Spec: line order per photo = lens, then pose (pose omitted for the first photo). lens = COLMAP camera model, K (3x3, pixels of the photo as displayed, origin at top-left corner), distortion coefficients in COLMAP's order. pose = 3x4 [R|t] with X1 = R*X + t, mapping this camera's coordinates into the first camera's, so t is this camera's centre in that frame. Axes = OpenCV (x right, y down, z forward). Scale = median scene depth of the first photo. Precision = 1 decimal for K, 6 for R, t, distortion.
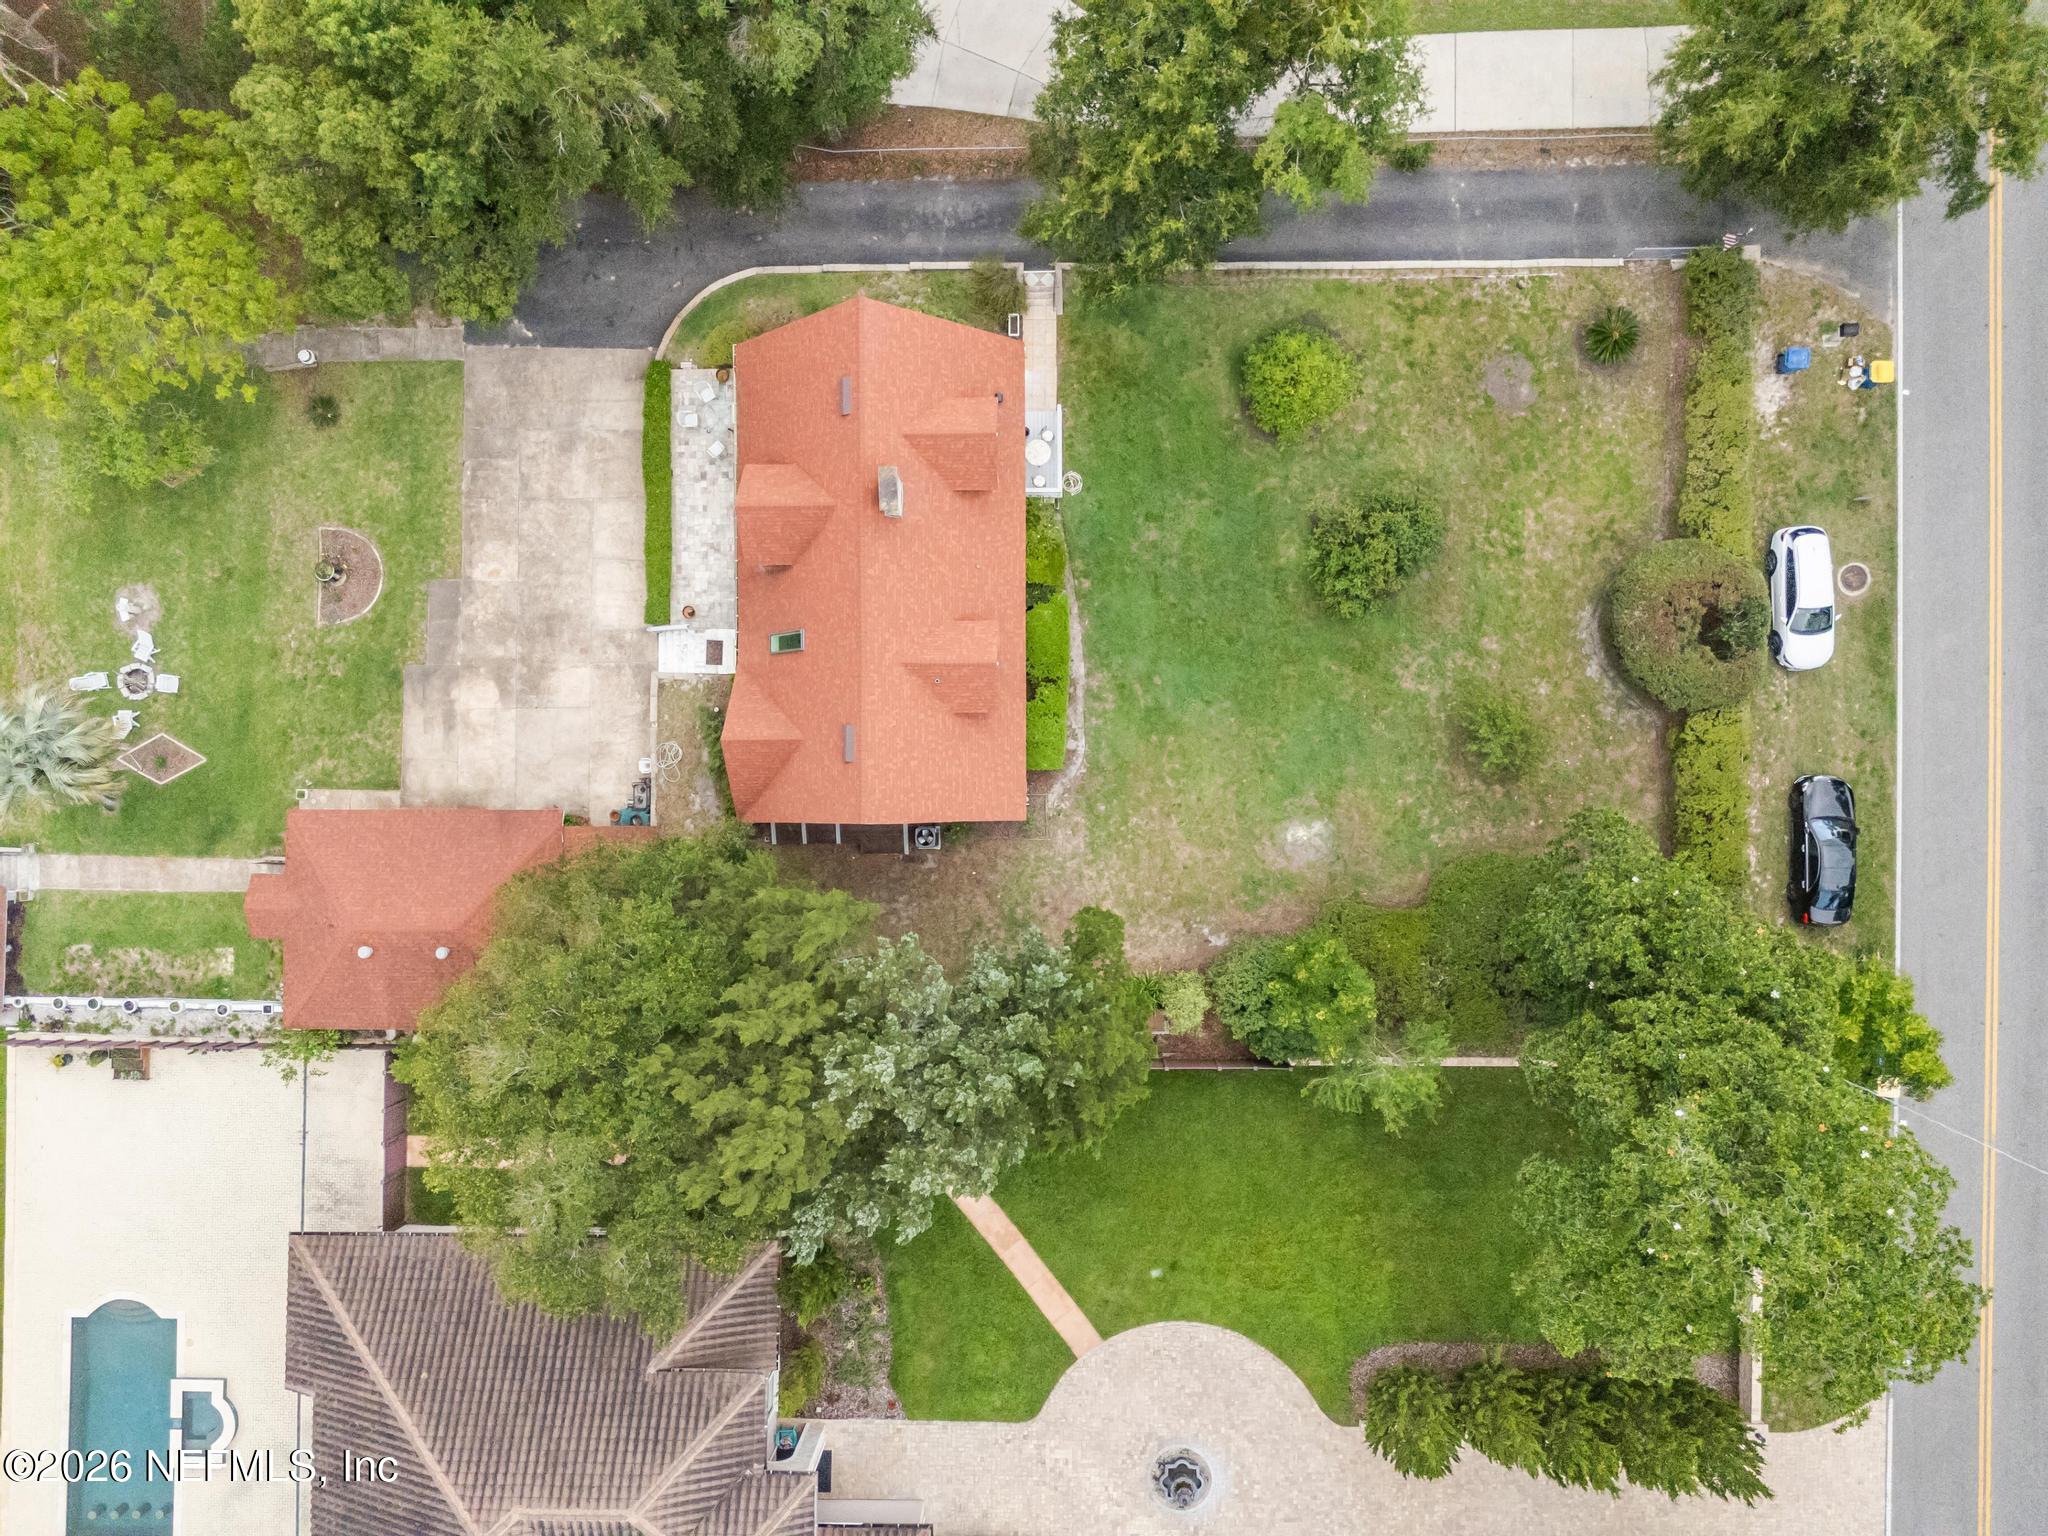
lens RADIAL K [[1494.2, 0, 1020.6], [0, 1494.2, 772.1], [0, 0, 1]] dist [0.091161, -0.112083]
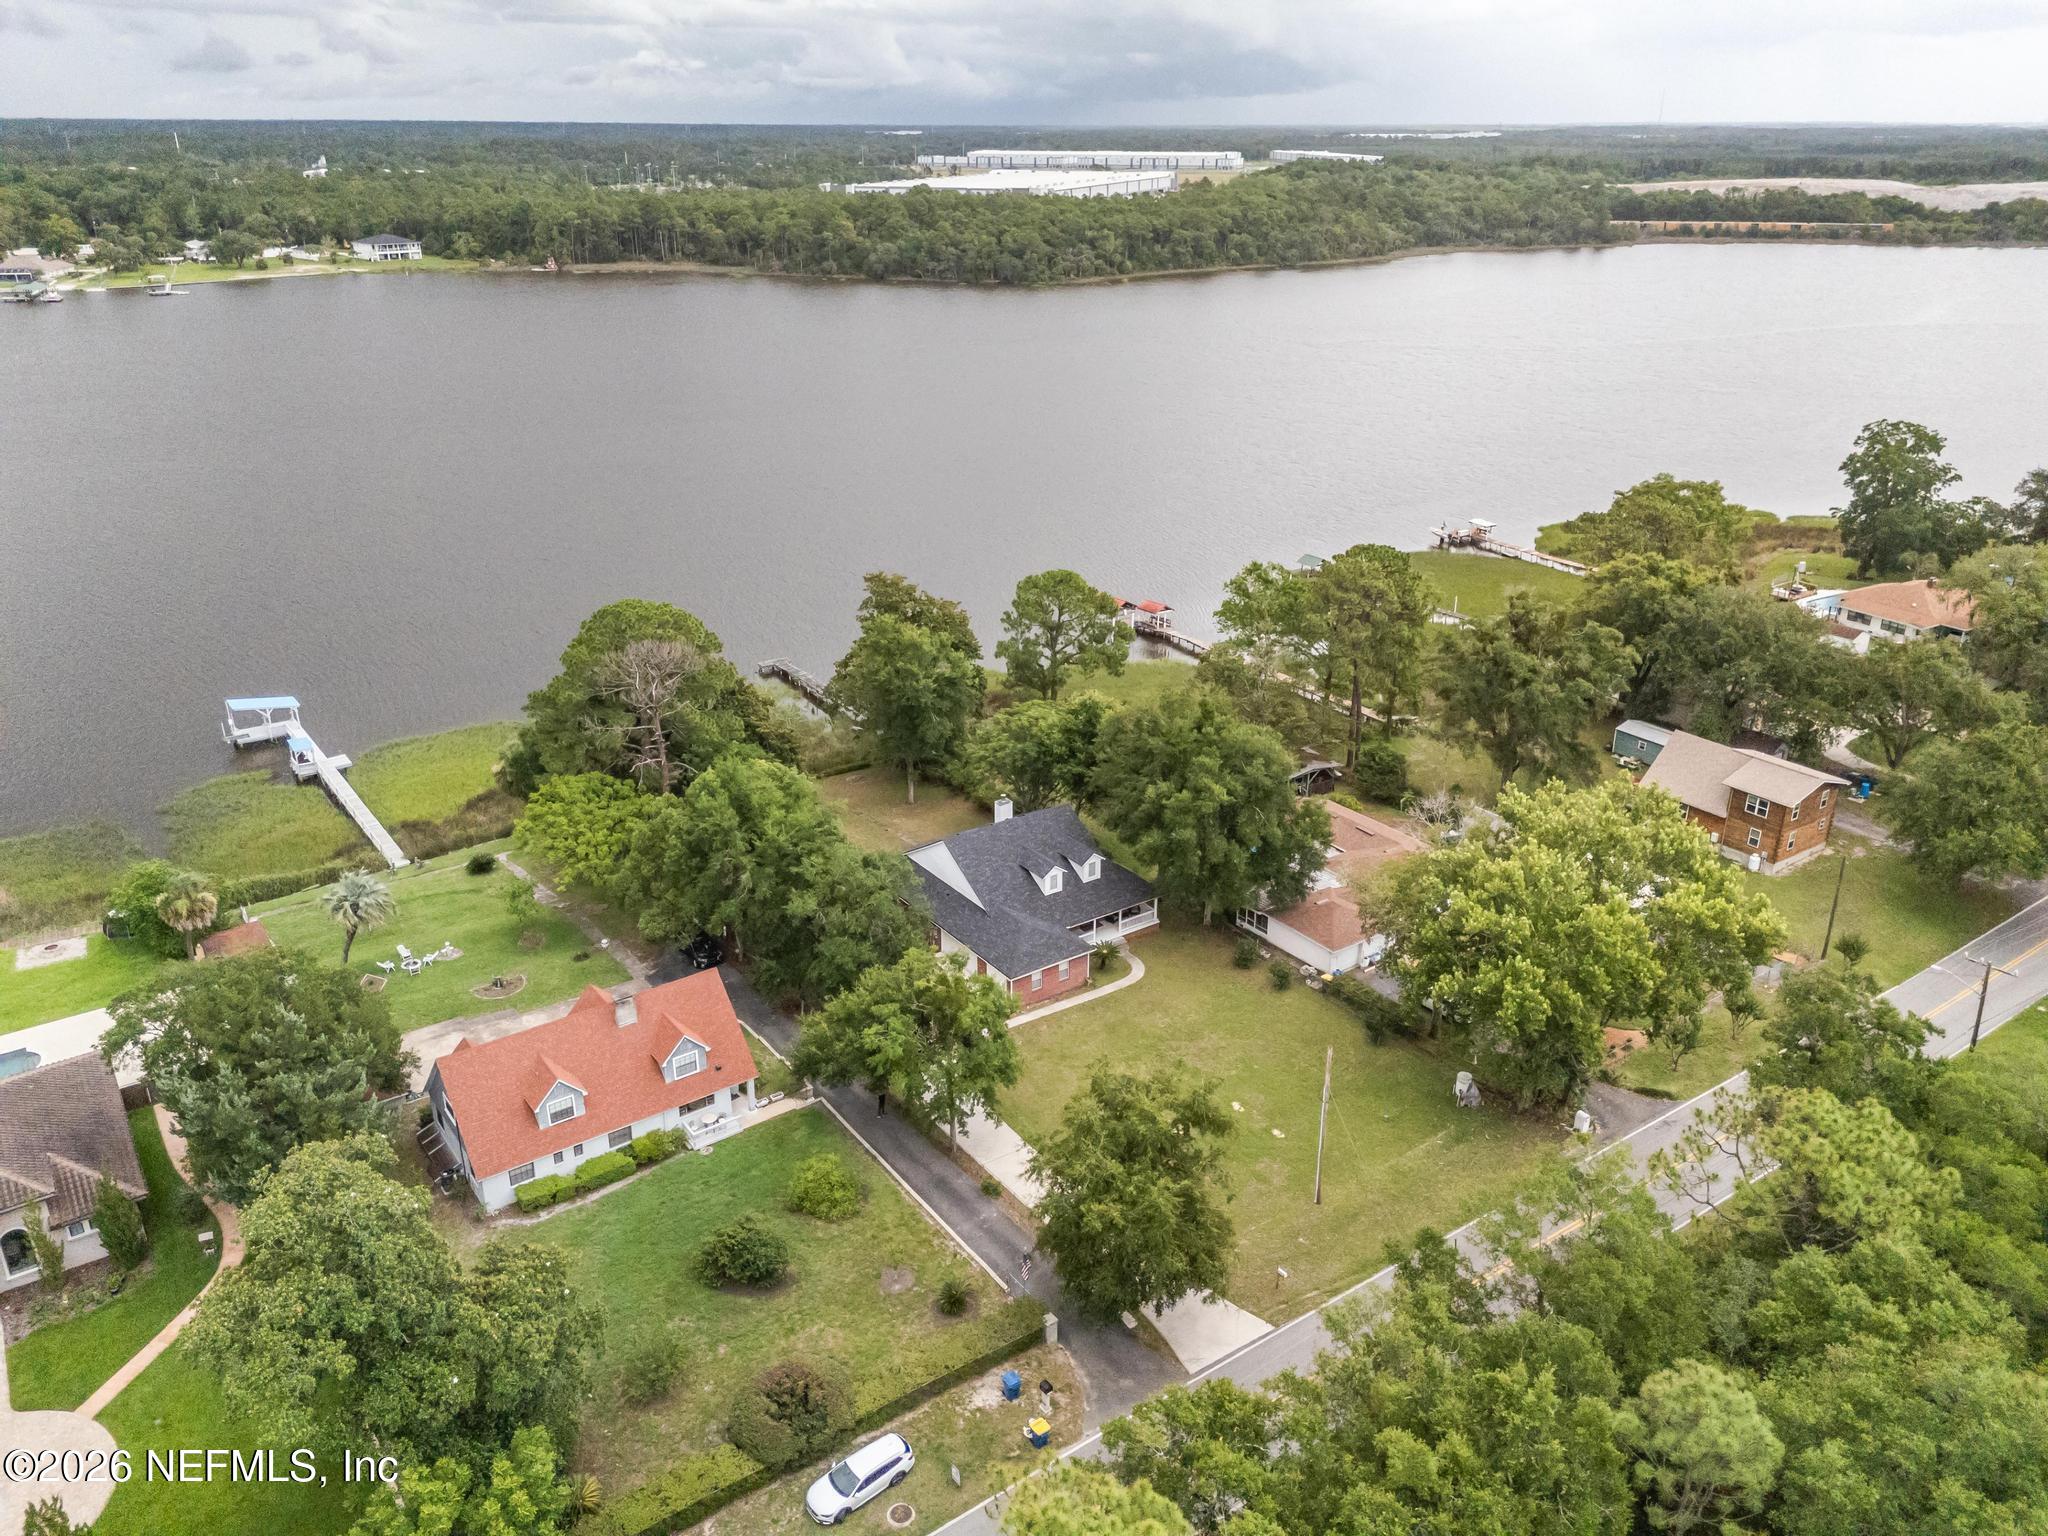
lens RADIAL K [[1511.9, 0, 1025.8], [0, 1511.9, 765.7], [0, 0, 1]] dist [0.092135, -0.100562]
pose [[0.584176, 0.345265, -0.734527, 1.289368], [-0.811607, 0.242245, -0.531612, 0.296159], [-0.005611, 0.906702, 0.421734, -0.058548]]
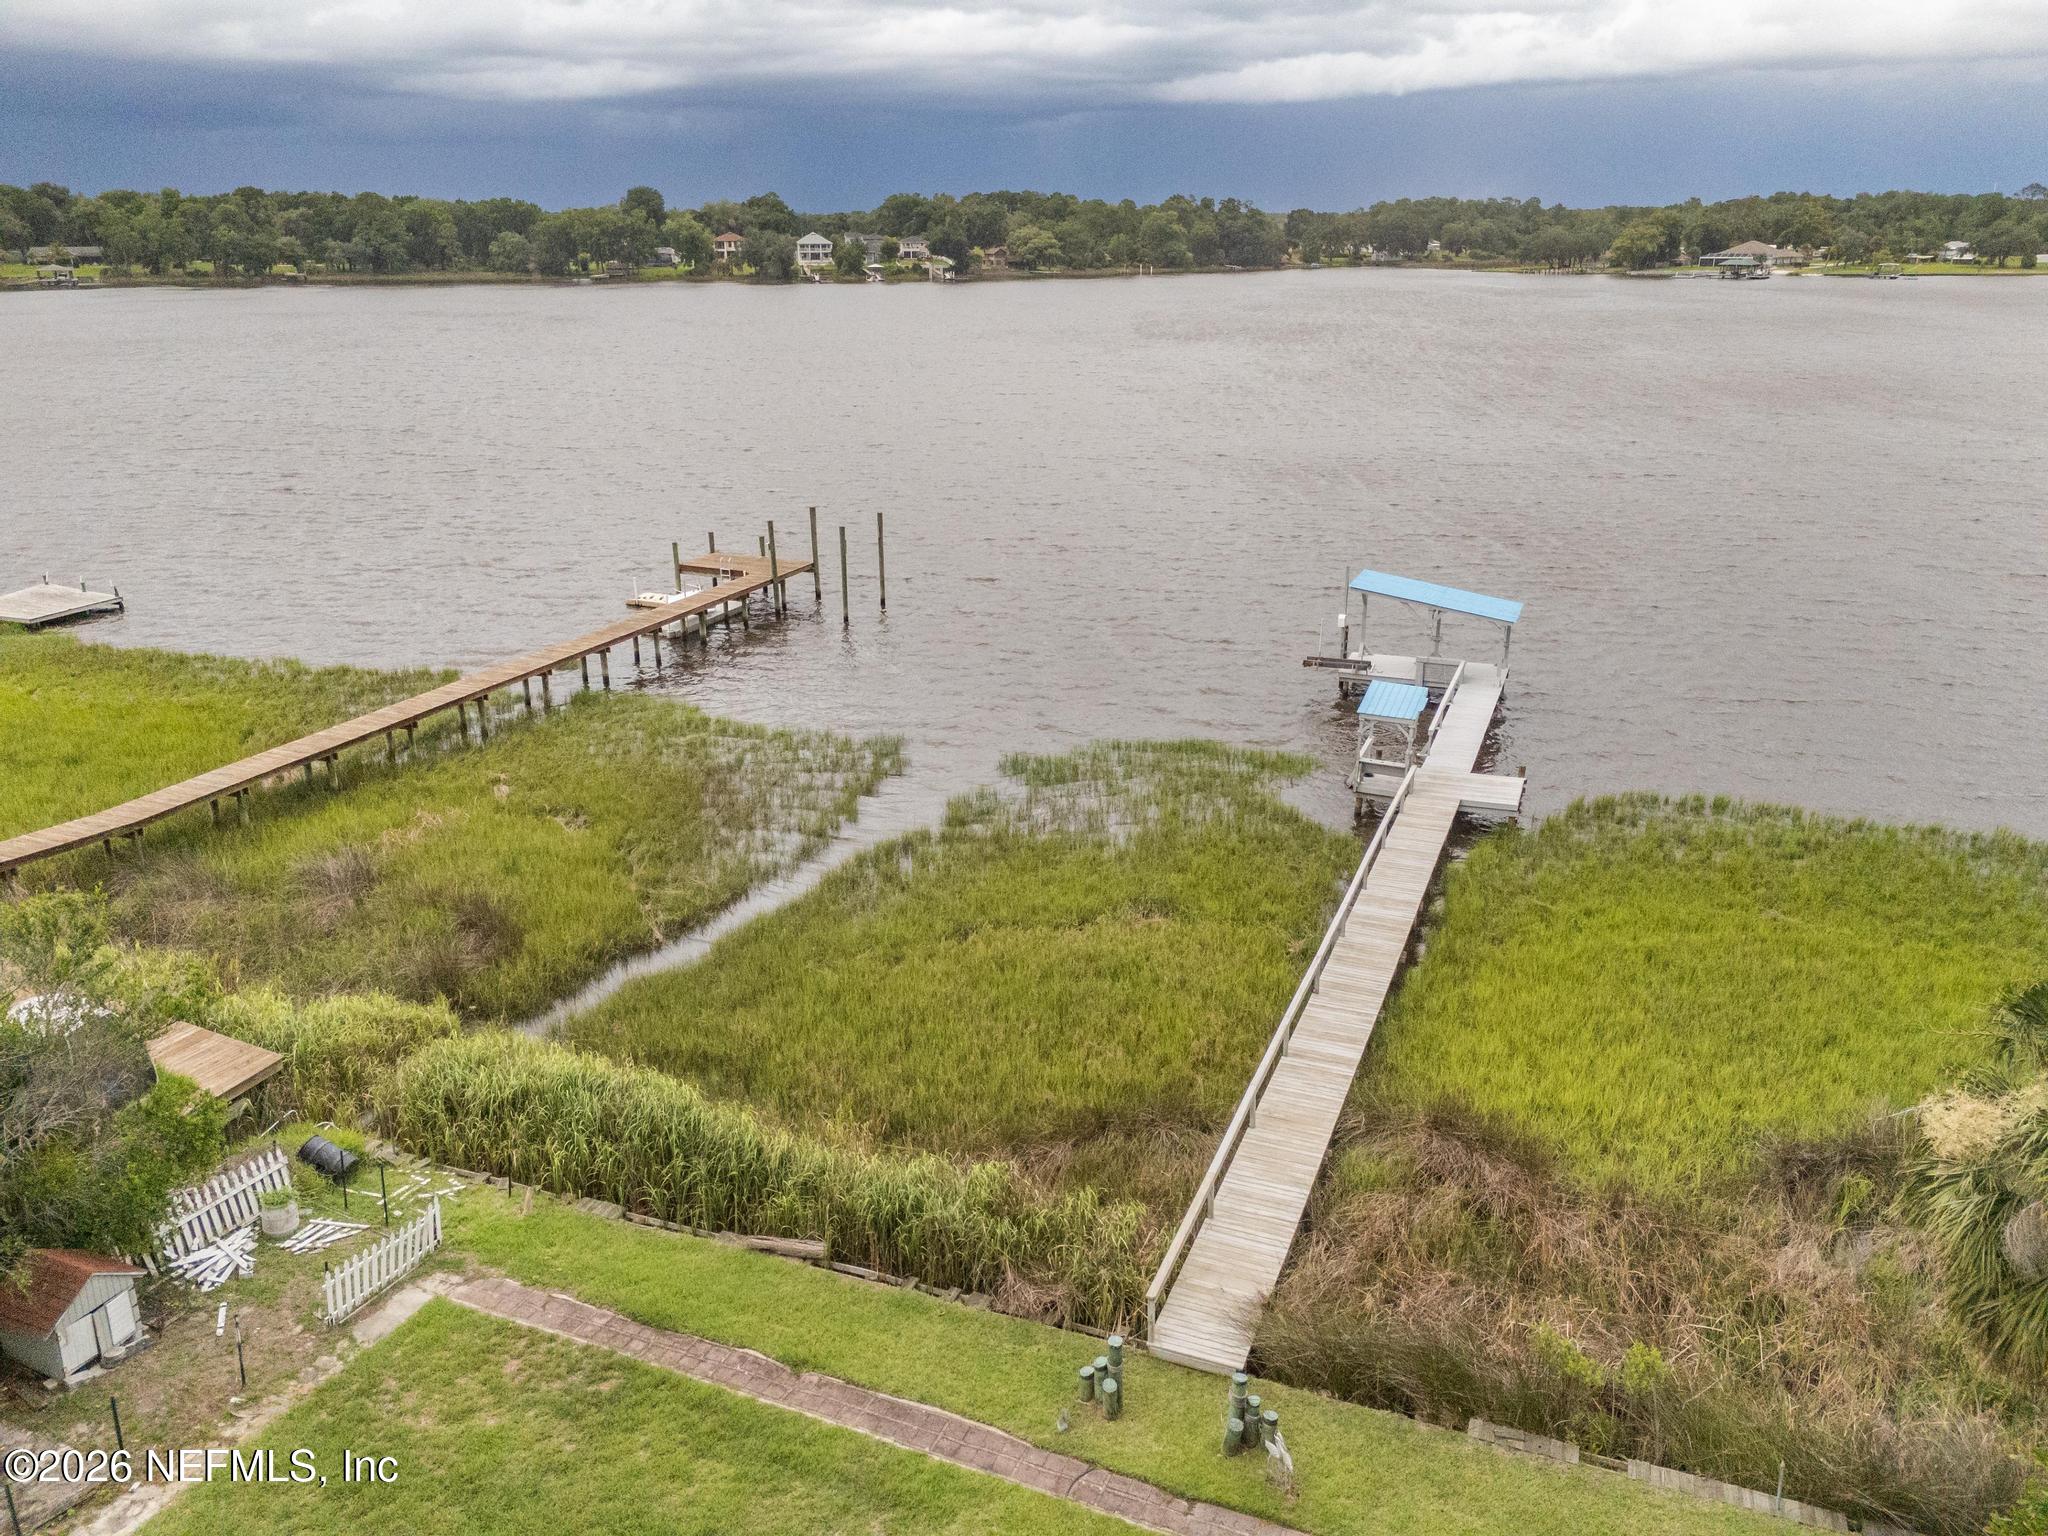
lens RADIAL K [[1507.2, 0, 1026.8], [0, 1507.2, 766.1], [0, 0, 1]] dist [0.079496, -0.074564]
pose [[-0.378393, 0.340674, -0.860674, -0.691270], [-0.925115, -0.107726, 0.364084, -0.250354], [0.031317, 0.933990, 0.355925, 0.803863]]
